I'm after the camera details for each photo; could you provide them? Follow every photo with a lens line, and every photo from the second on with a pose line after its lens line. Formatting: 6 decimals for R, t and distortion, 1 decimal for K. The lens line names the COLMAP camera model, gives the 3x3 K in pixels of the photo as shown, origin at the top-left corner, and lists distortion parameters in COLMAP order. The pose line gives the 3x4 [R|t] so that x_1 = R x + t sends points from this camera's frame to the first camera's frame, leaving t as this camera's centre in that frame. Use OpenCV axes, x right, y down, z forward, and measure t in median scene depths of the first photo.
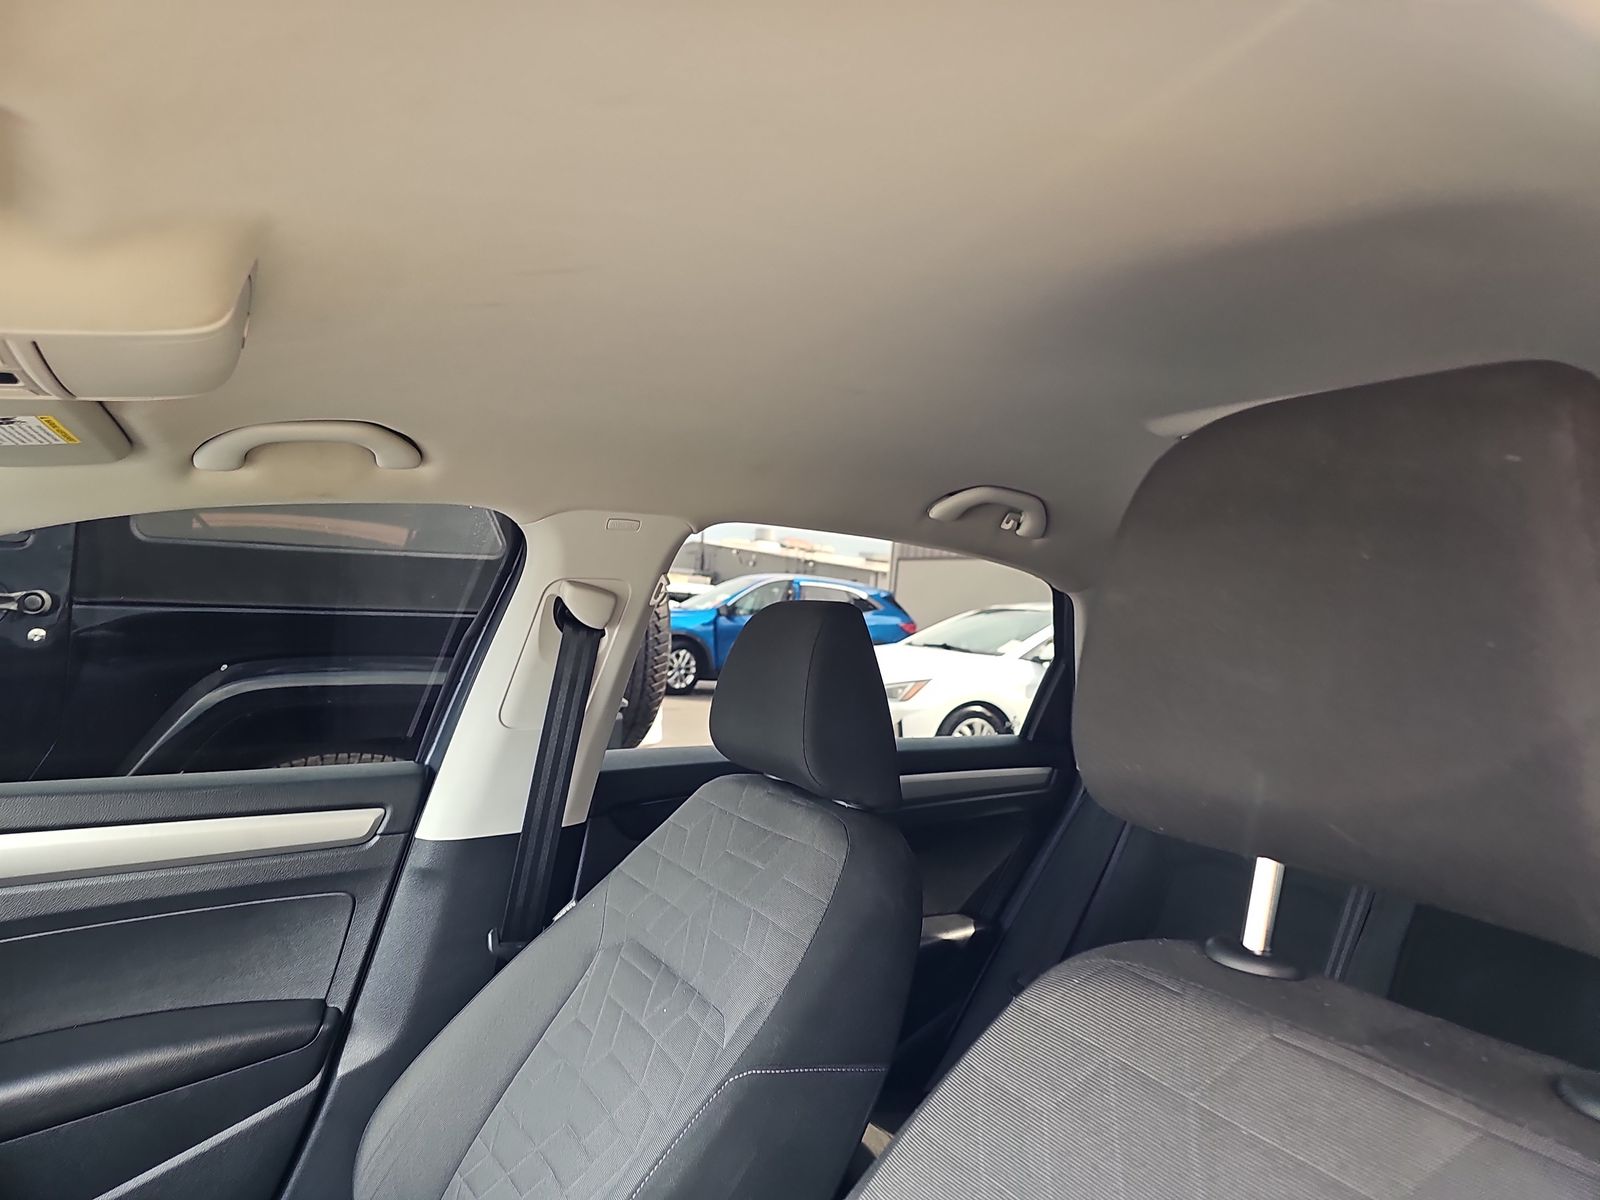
lens RADIAL K [[1060.6, 0, 800.4], [0, 1060.6, 601.6], [0, 0, 1]] dist [0.038799, -0.040359]
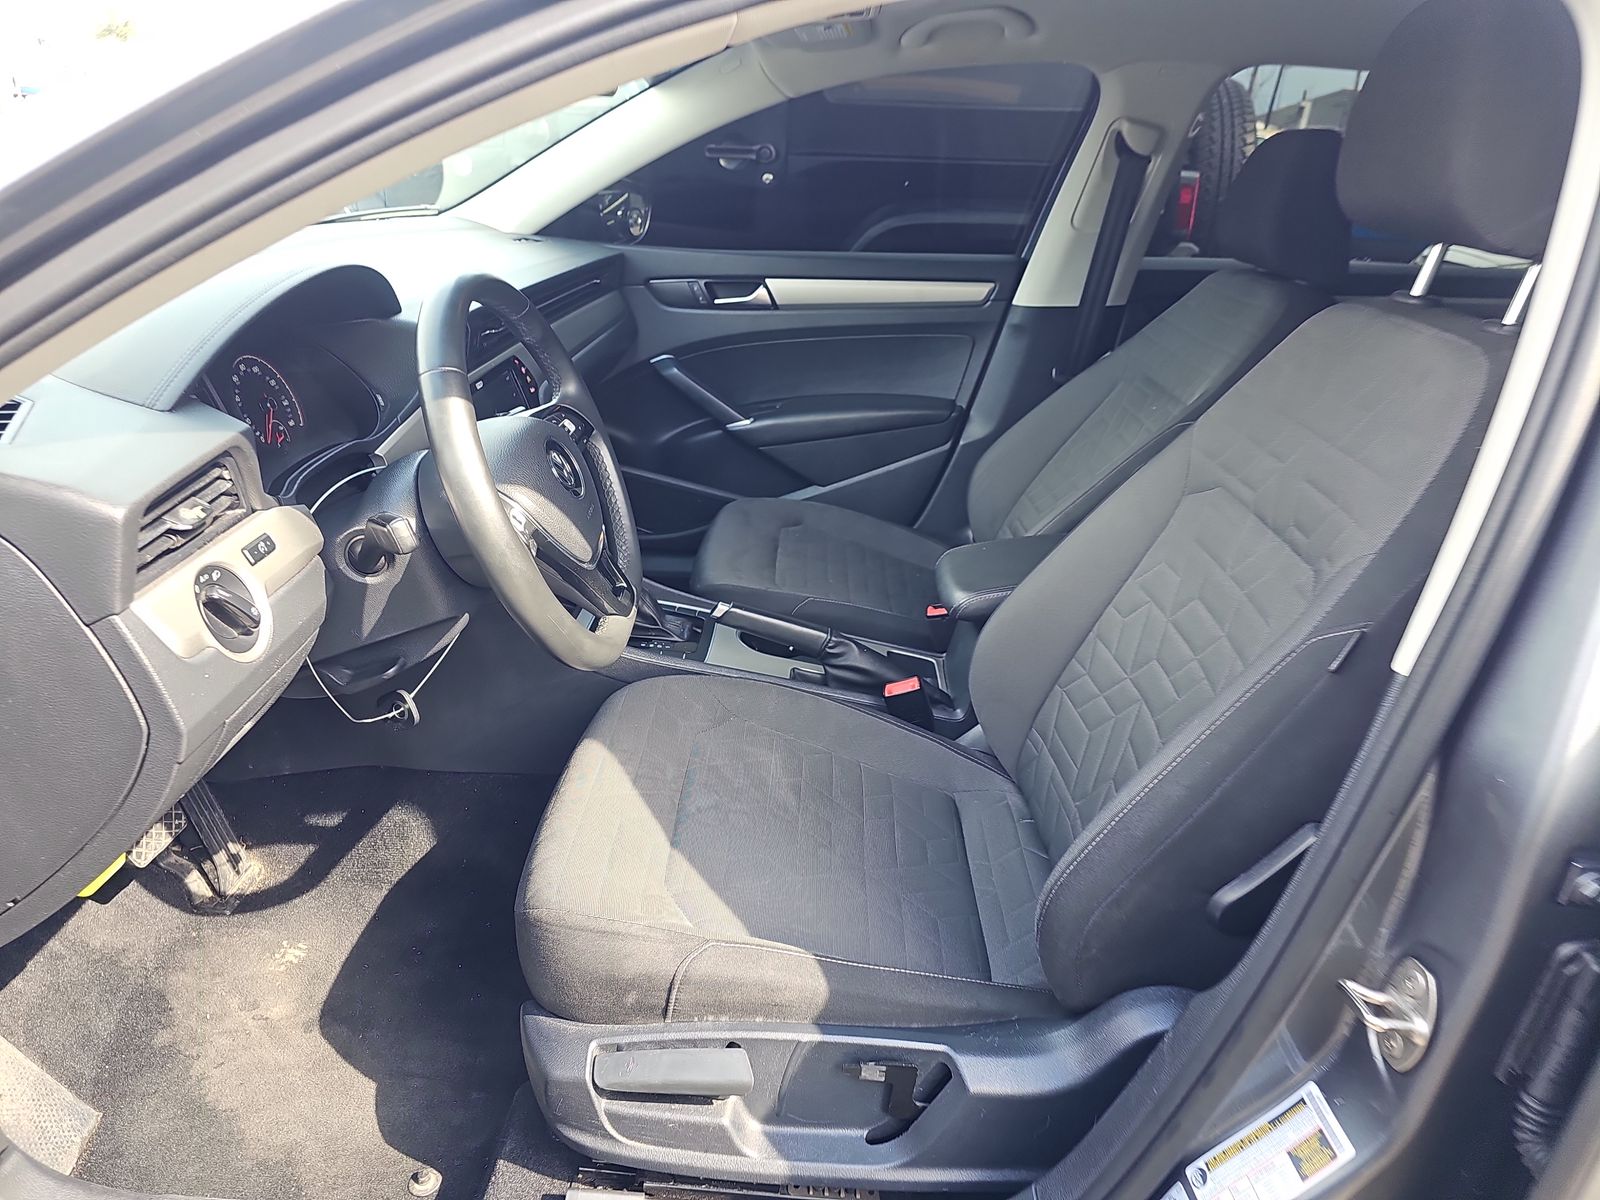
lens RADIAL K [[1060.6, 0, 809.4], [0, 1060.6, 600.6], [0, 0, 1]] dist [0.038799, -0.040359]
pose [[0.875058, 0.173747, -0.451758, 0.162021], [0.006348, 0.929150, 0.369649, 0.046095], [0.483976, -0.326332, 0.811957, -0.560713]]
